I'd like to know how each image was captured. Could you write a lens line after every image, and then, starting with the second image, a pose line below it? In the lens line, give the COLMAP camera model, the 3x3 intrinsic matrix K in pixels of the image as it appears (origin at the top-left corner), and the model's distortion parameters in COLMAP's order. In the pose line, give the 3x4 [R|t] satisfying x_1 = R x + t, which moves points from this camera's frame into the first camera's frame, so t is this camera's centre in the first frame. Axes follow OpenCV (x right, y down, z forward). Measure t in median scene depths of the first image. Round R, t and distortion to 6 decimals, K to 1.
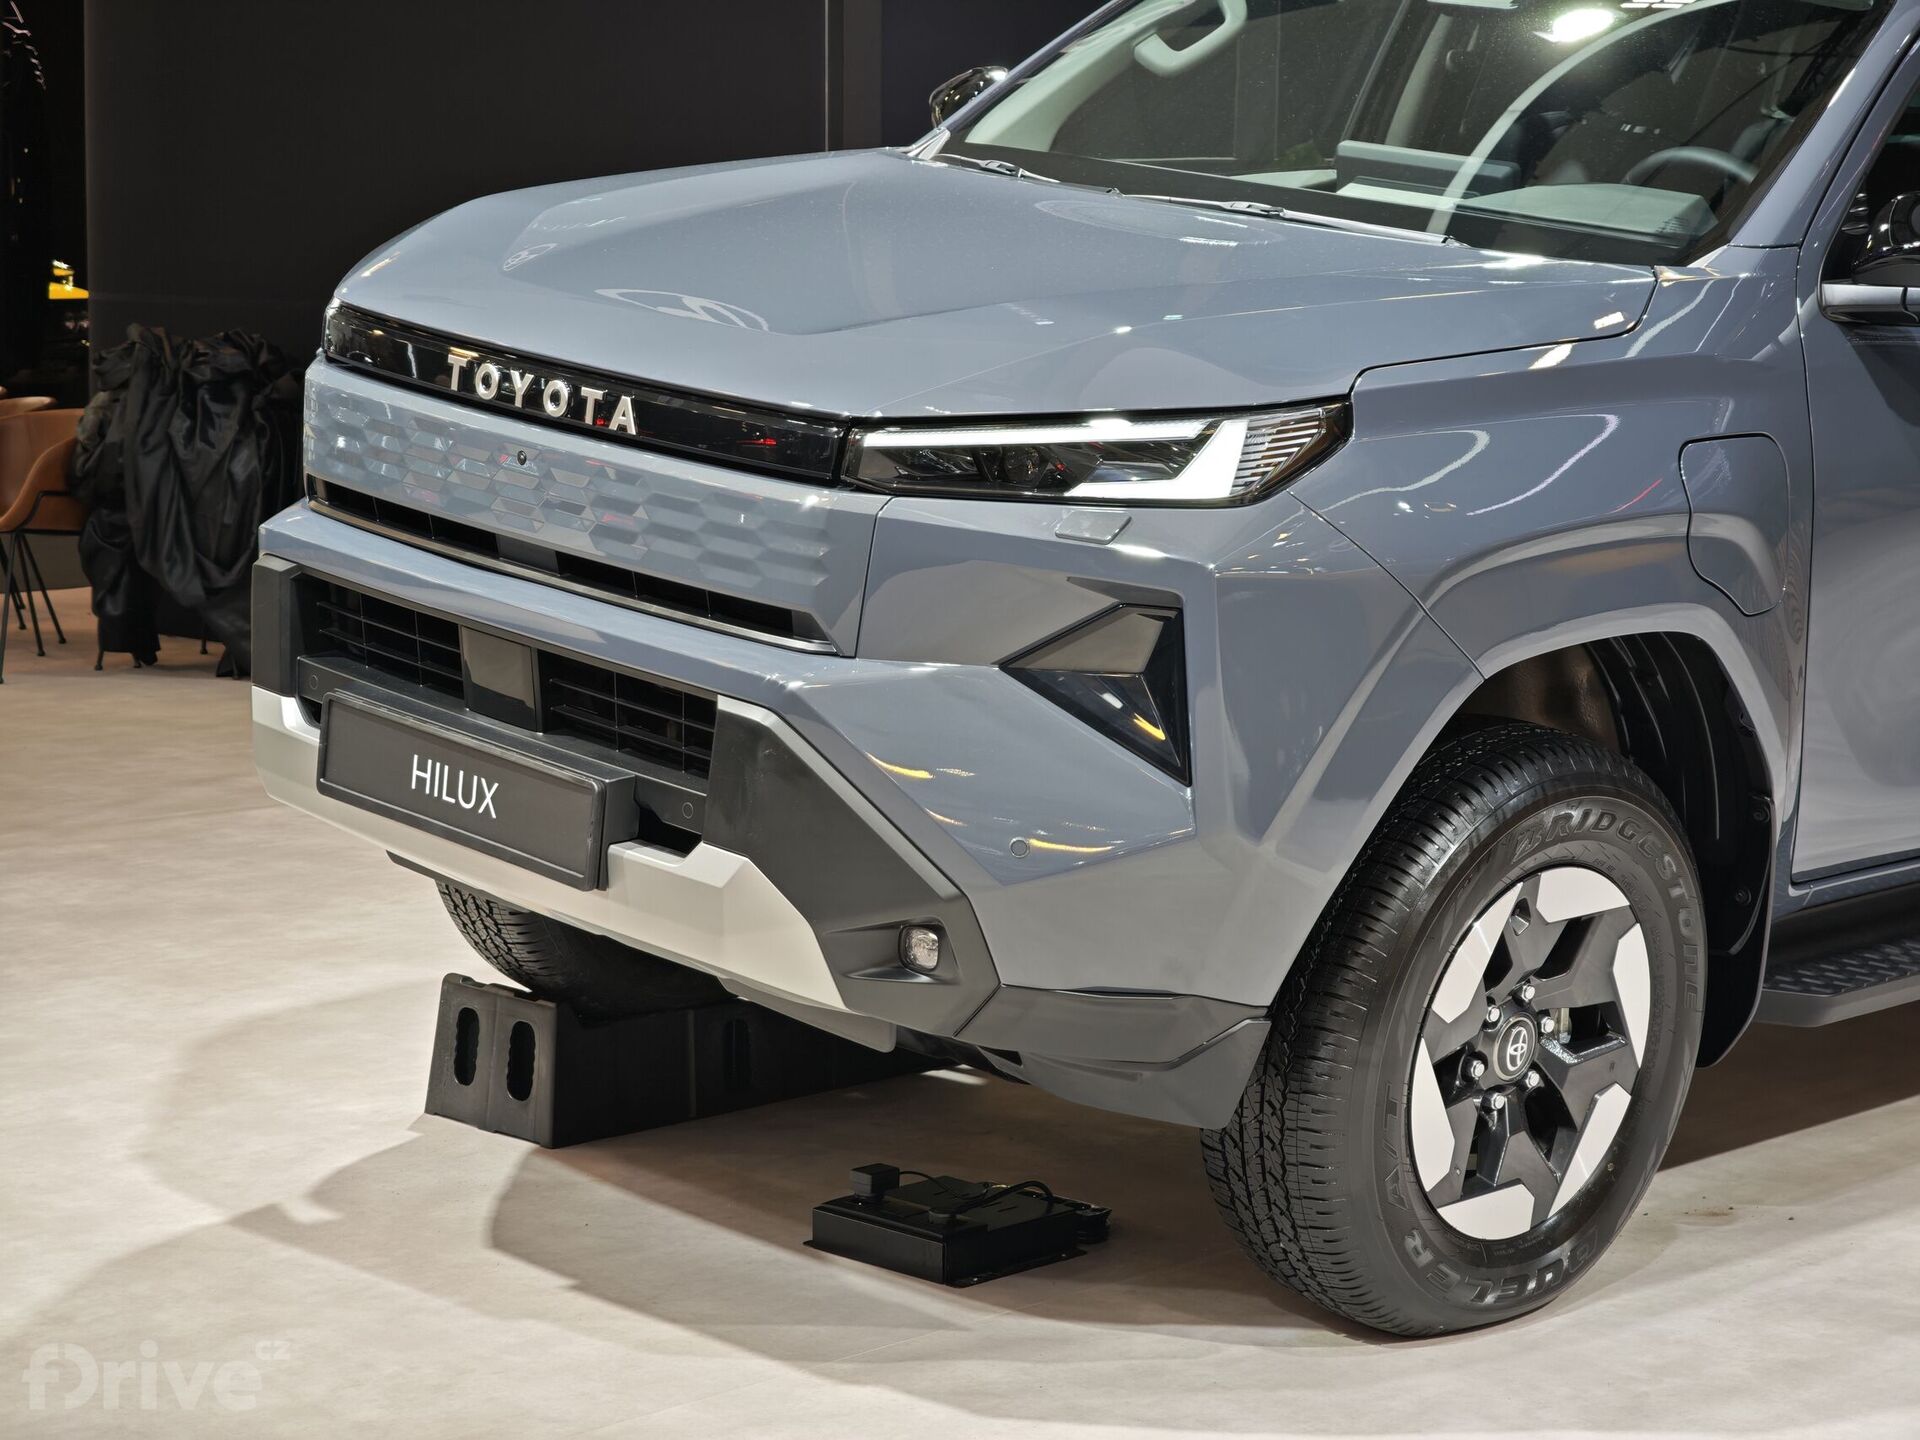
lens RADIAL K [[3851.8, 0, 953.4], [0, 3851.8, 717.4], [0, 0, 1]] dist [0.098638, 0.000000]
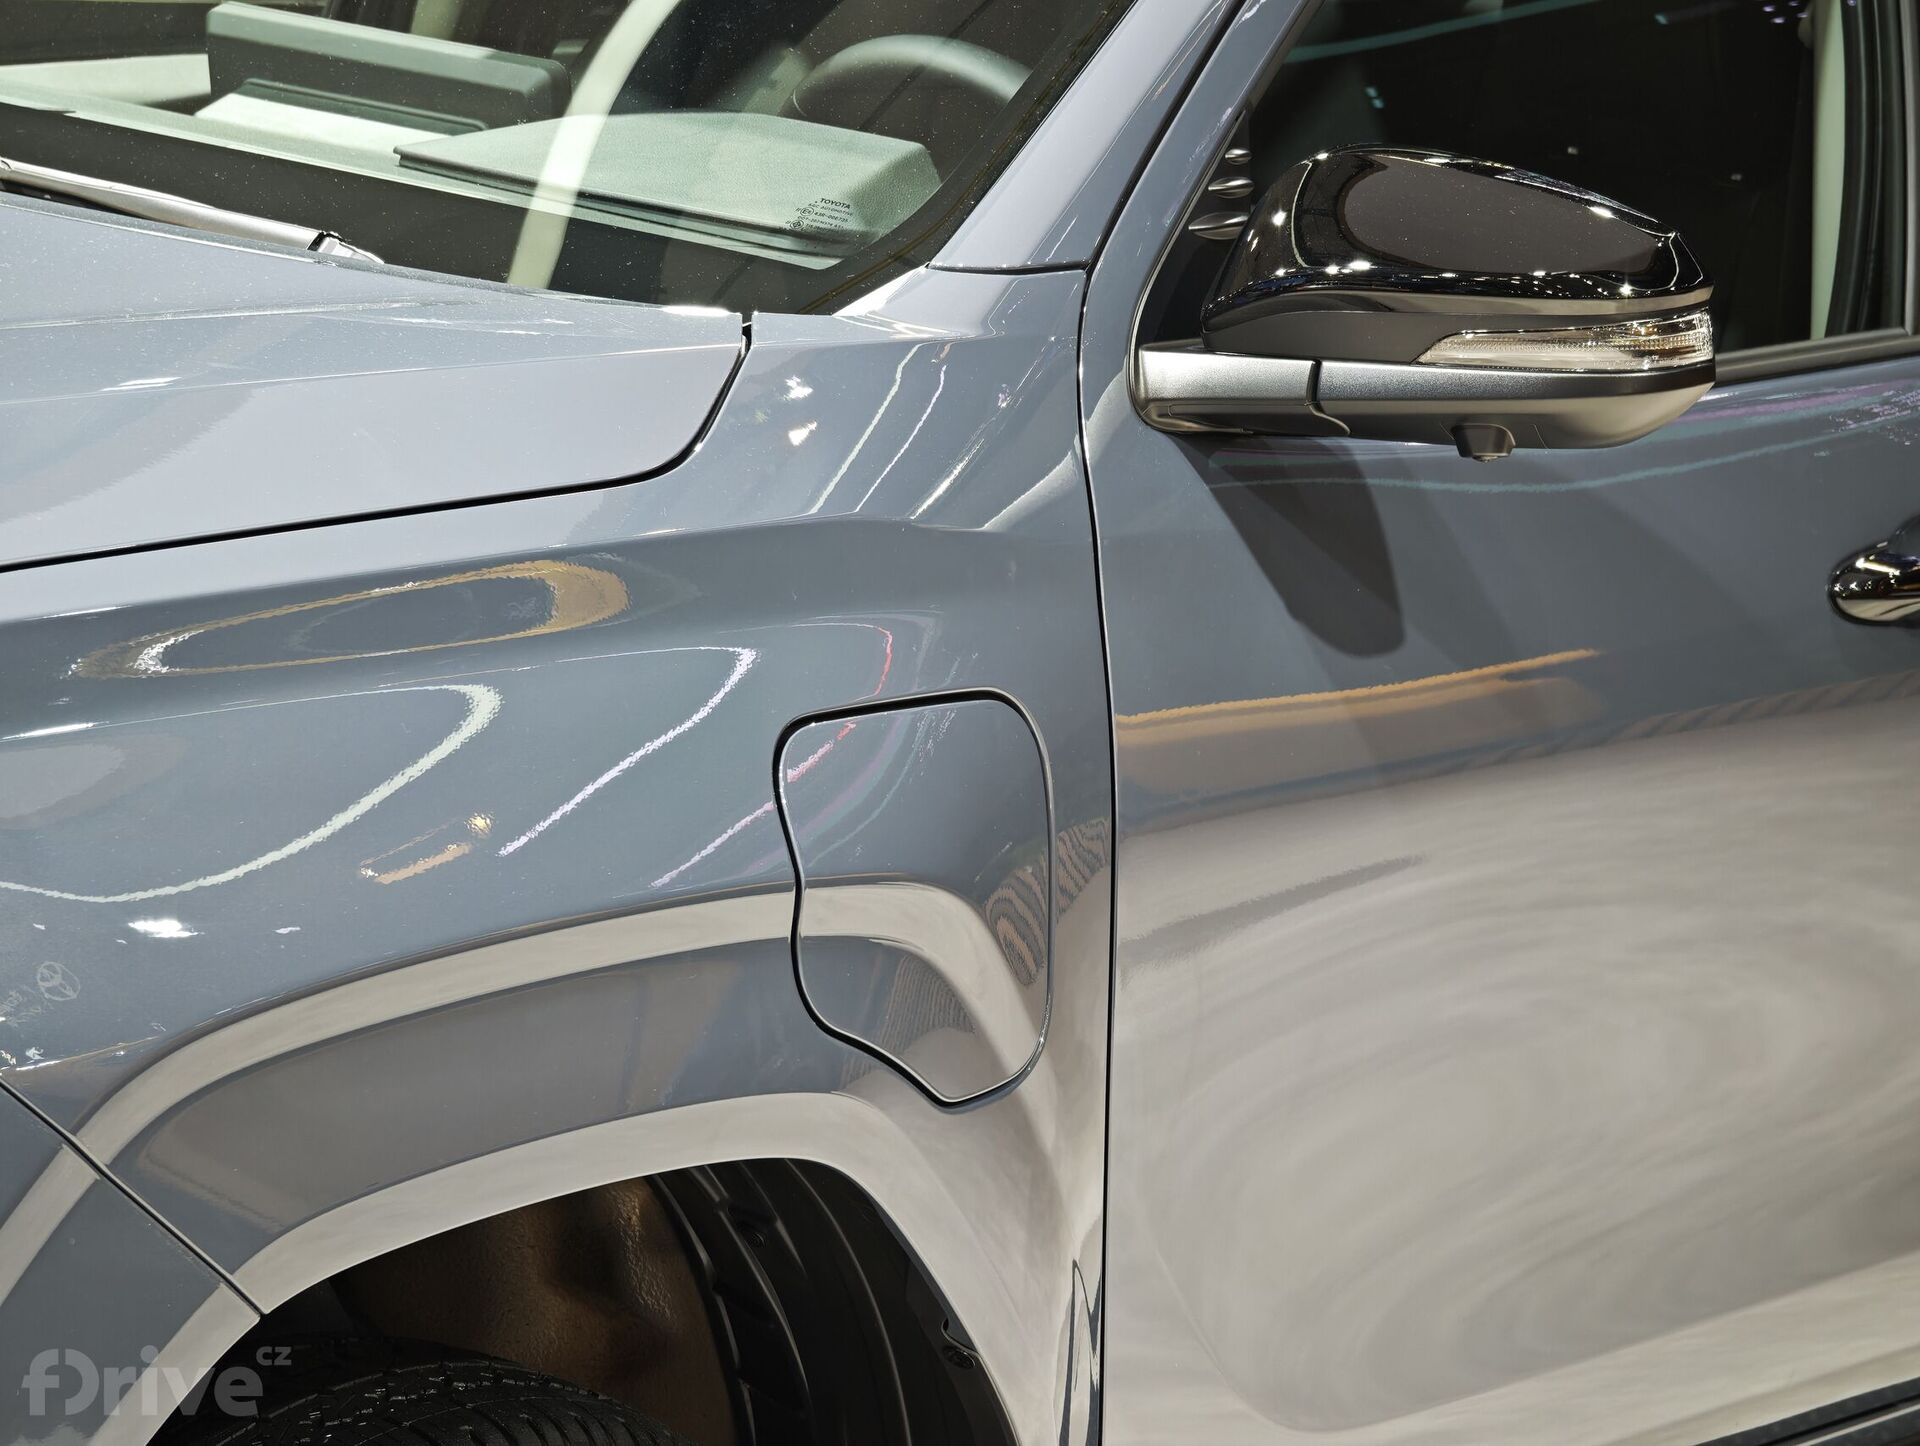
lens RADIAL K [[5990.3, 0, 958.7], [0, 5990.3, 723.7], [0, 0, 1]] dist [0.110236, 0.000000]
pose [[0.993485, 0.001389, 0.113955, 0.129449], [0.000954, 0.999789, -0.020509, -0.056471], [-0.113960, 0.020484, 0.993274, 0.320794]]
